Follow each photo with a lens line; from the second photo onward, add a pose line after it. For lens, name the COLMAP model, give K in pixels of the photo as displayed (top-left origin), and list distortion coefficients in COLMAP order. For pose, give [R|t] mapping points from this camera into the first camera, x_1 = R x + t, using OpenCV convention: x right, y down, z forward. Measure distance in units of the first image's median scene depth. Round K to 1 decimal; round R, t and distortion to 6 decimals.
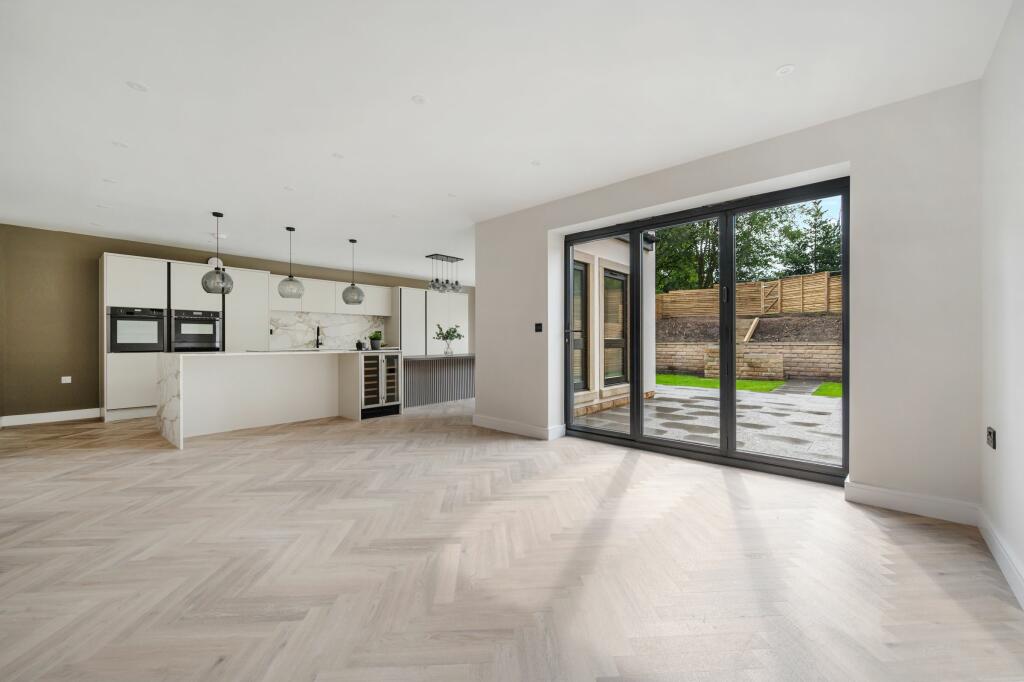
lens RADIAL K [[406.6, 0, 508.7], [0, 406.6, 342.4], [0, 0, 1]] dist [-0.000056, -0.000149]
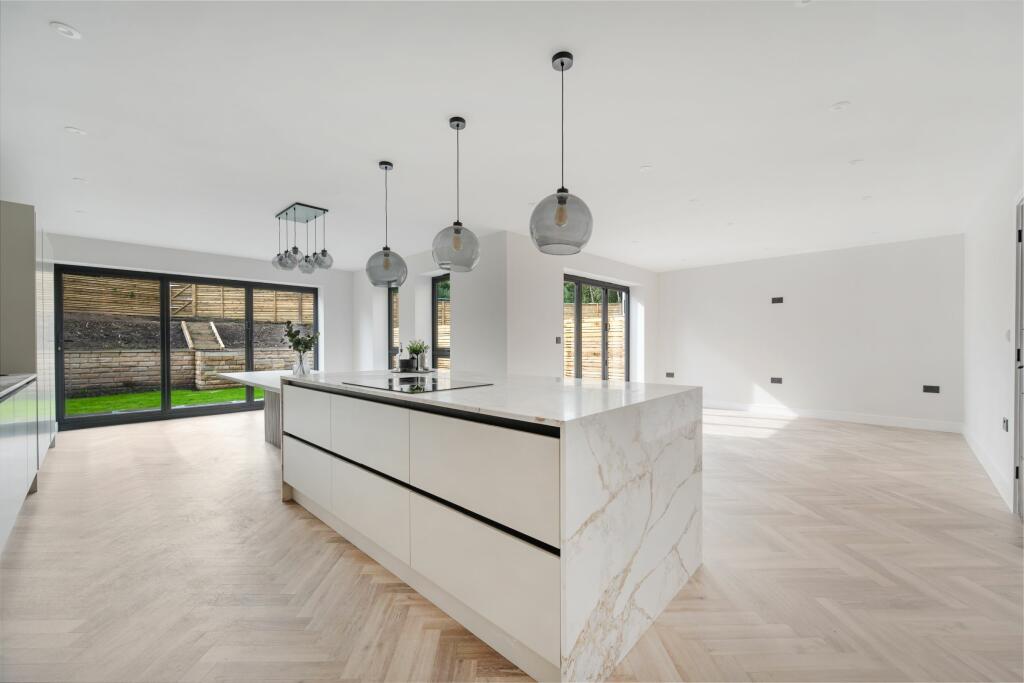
lens RADIAL K [[406.6, 0, 508.8], [0, 406.6, 341.9], [0, 0, 1]] dist [-0.000056, -0.000149]
pose [[0.026325, 0.000278, 0.999653, -0.321264], [0.008008, 0.999968, -0.000489, -0.008385], [-0.999621, 0.008018, 0.026322, 0.294374]]
